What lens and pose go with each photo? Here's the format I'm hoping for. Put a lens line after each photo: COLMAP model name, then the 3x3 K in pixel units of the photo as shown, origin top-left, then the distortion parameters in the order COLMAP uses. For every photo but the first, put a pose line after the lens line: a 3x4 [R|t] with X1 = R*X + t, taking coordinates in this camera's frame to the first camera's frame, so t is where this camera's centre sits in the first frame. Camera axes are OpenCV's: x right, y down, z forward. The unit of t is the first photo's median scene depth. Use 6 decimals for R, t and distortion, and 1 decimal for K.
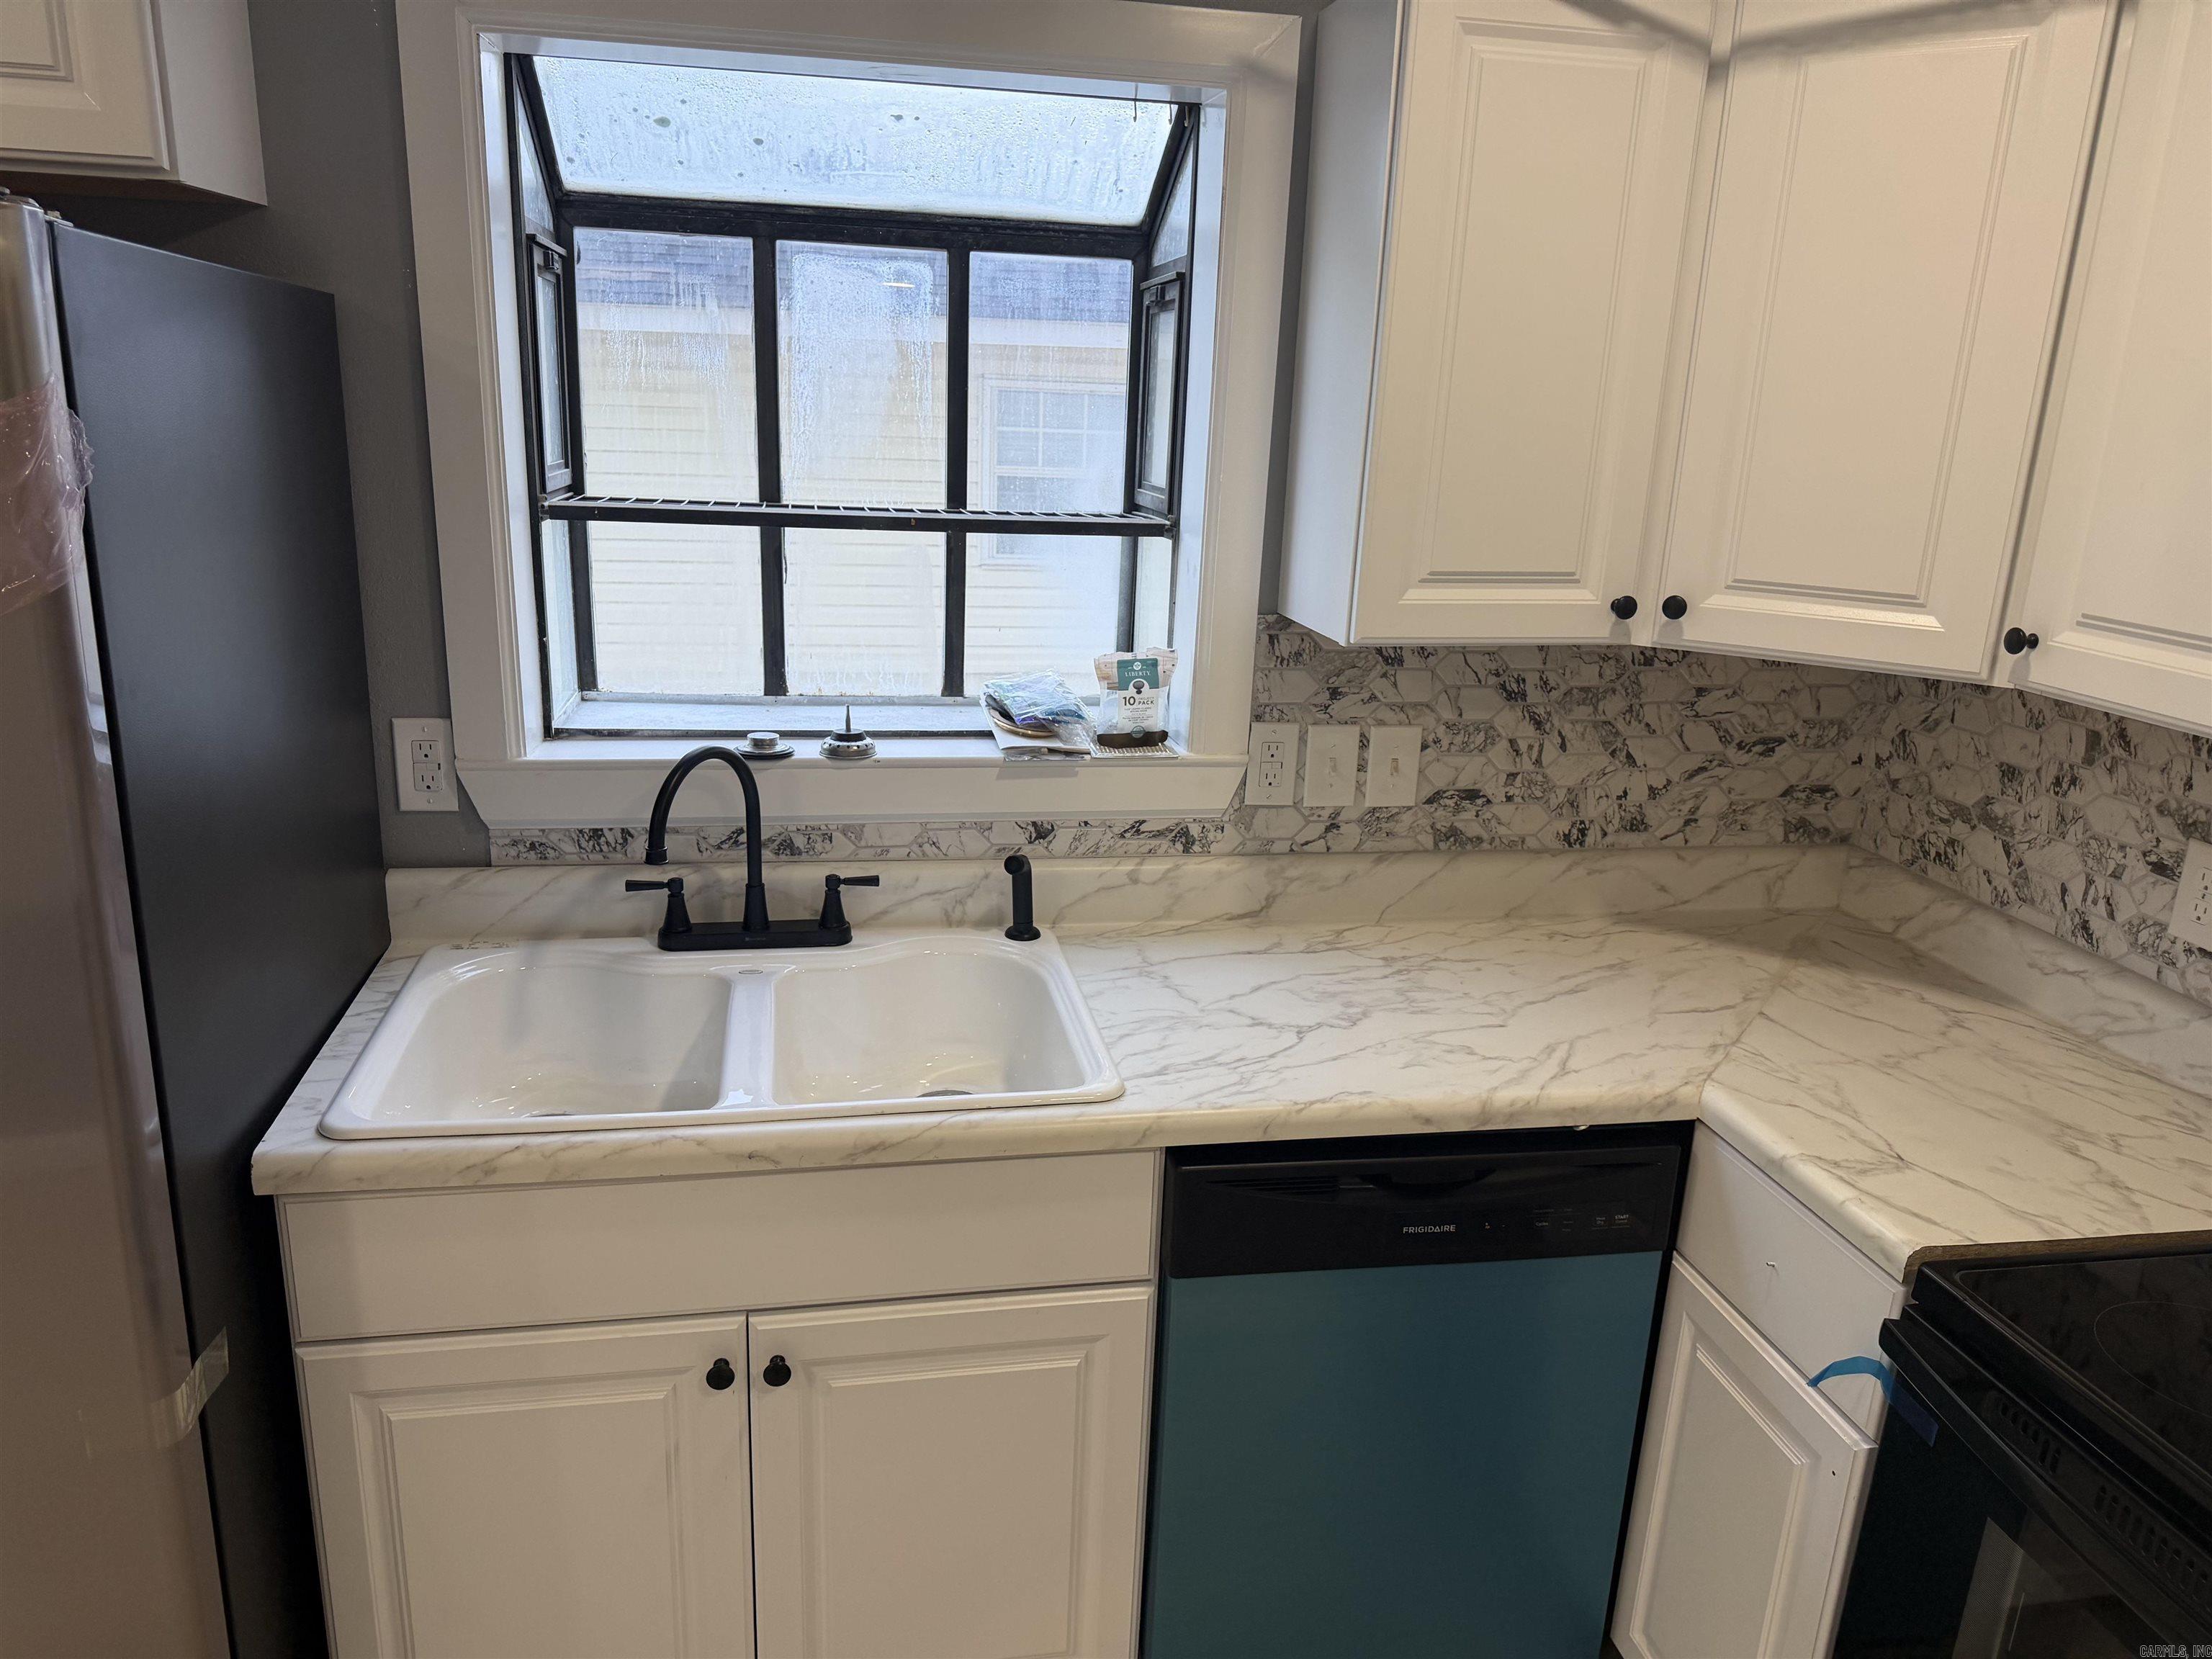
lens RADIAL K [[1570.4, 0, 1107.1], [0, 1570.4, 857.6], [0, 0, 1]] dist [0.102291, -0.139885]
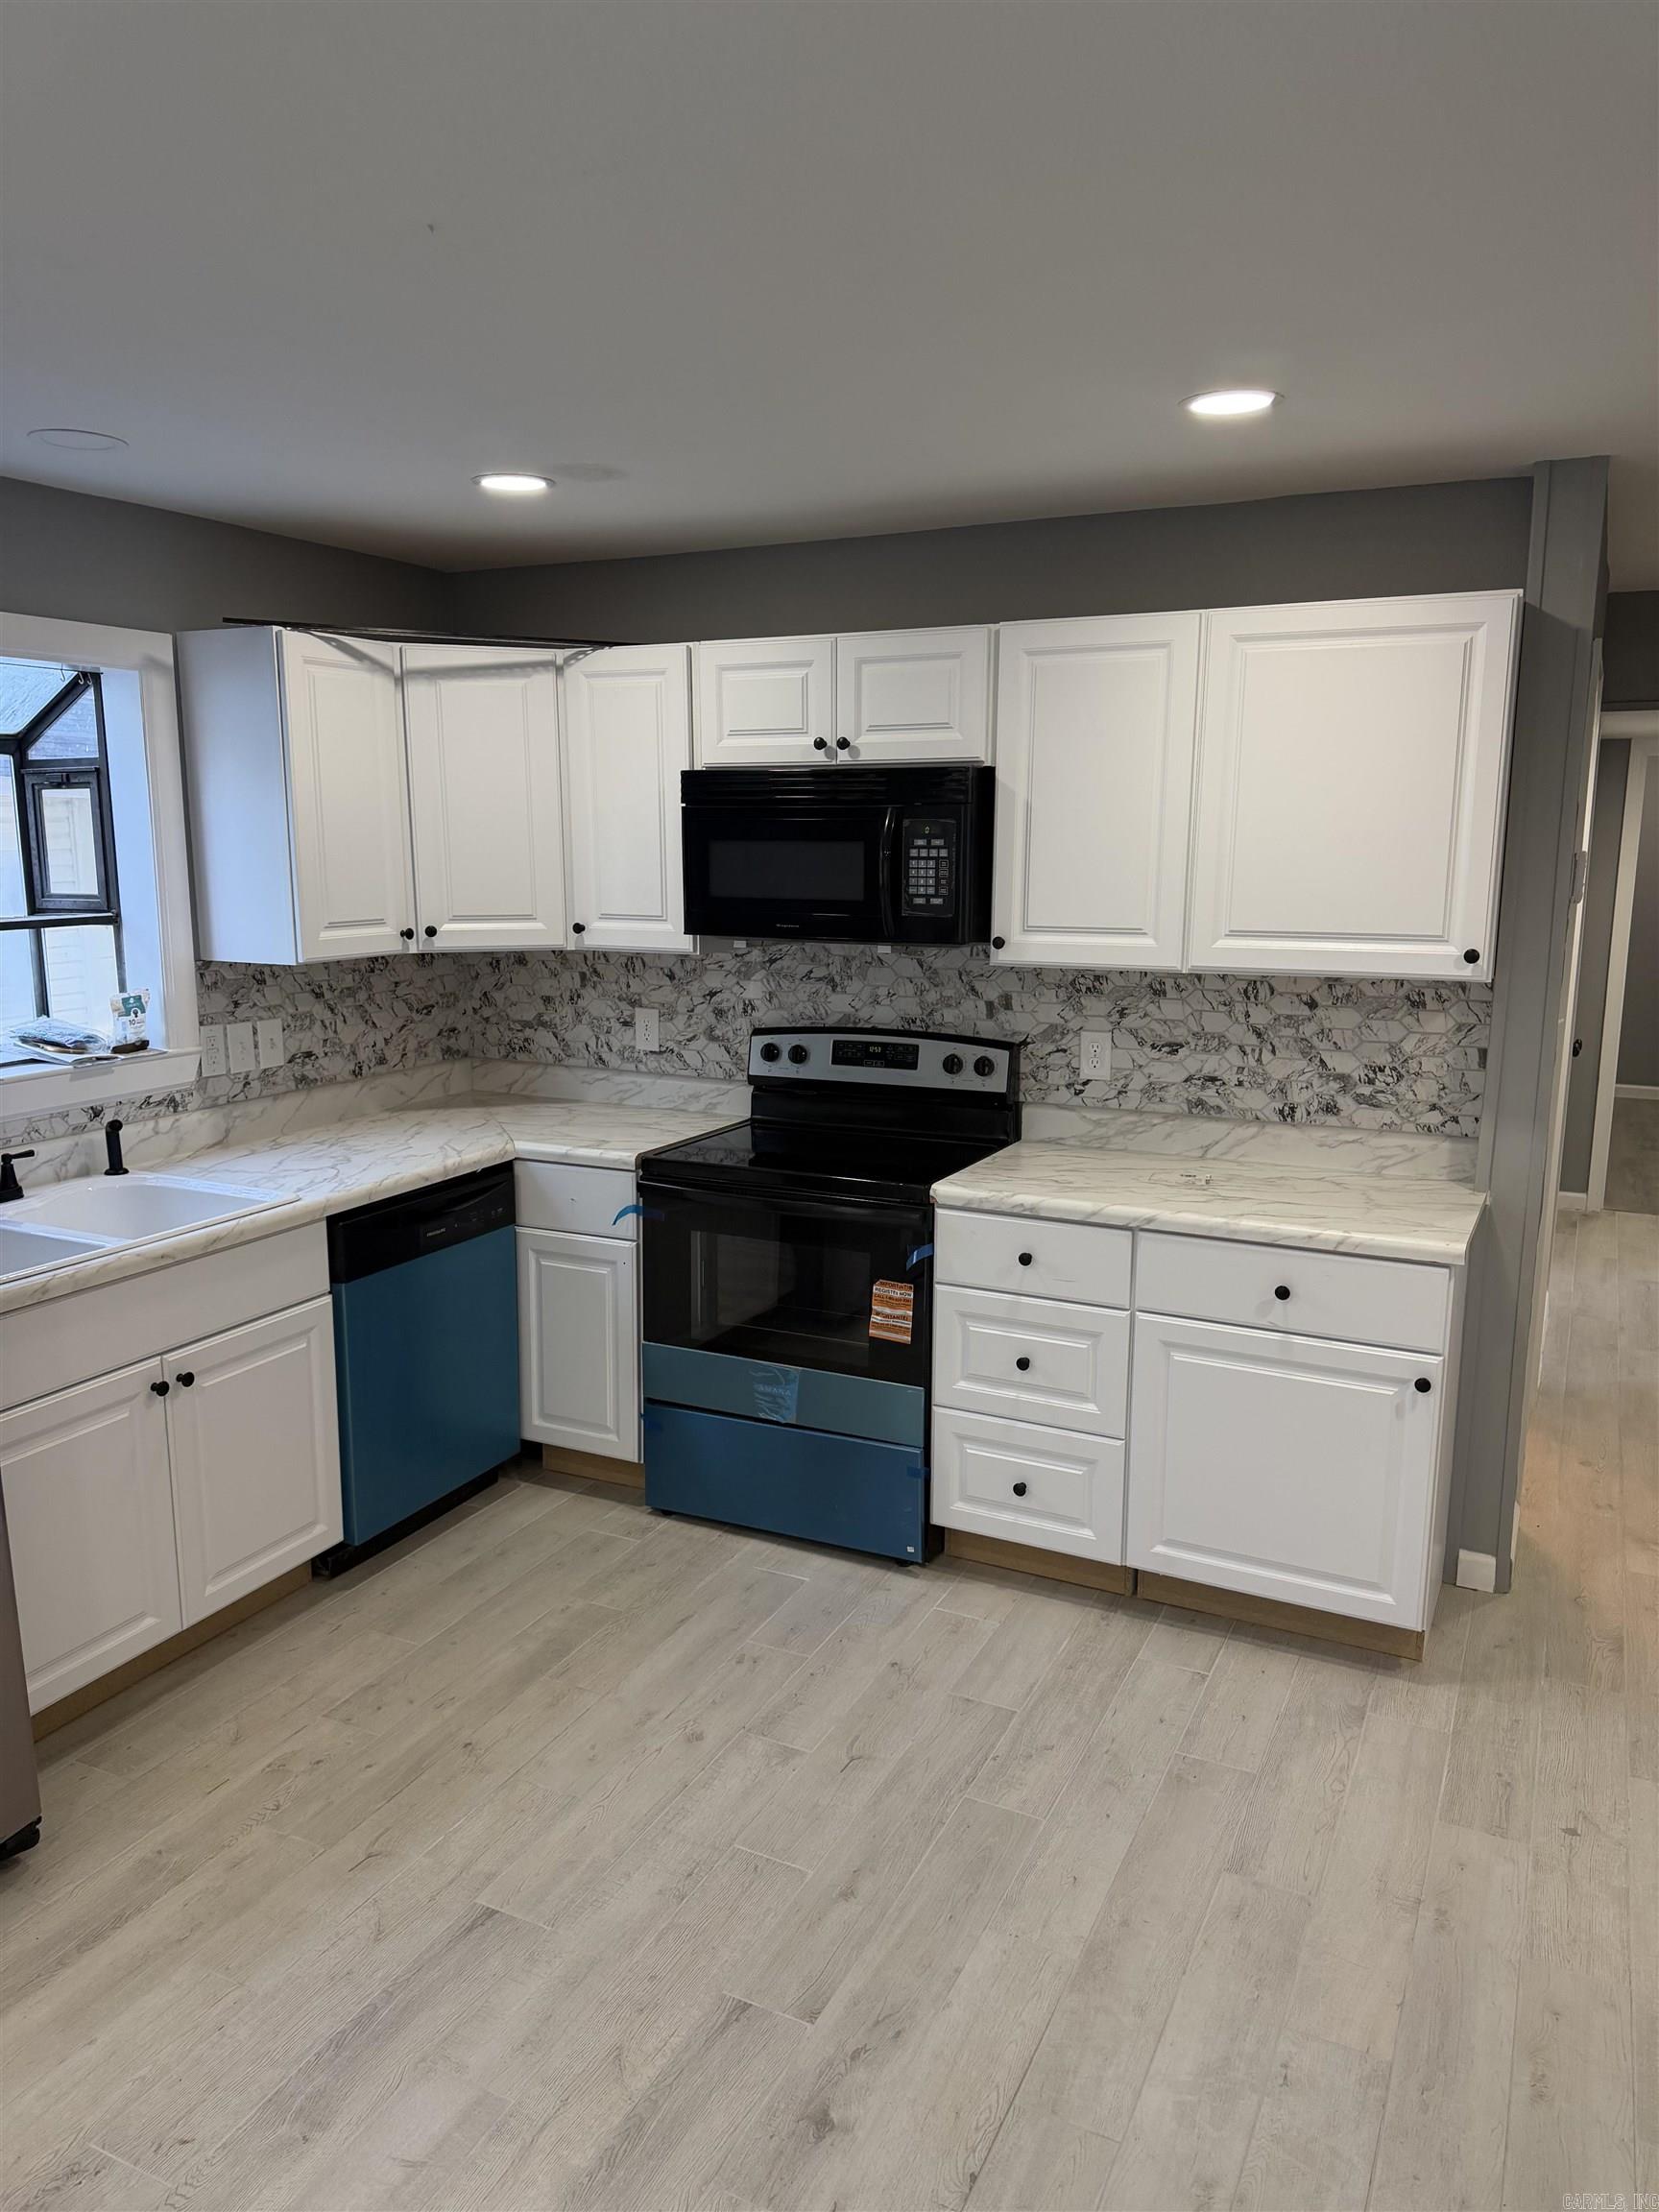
lens RADIAL K [[1505.2, 0, 831.7], [0, 1505.2, 1231.0], [0, 0, 1]] dist [-0.004396, -0.001753]
pose [[0.603644, -0.236667, 0.761316, -0.772494], [0.239622, 0.964629, 0.109874, 0.109825], [-0.760391, 0.116103, 0.639003, -0.514589]]
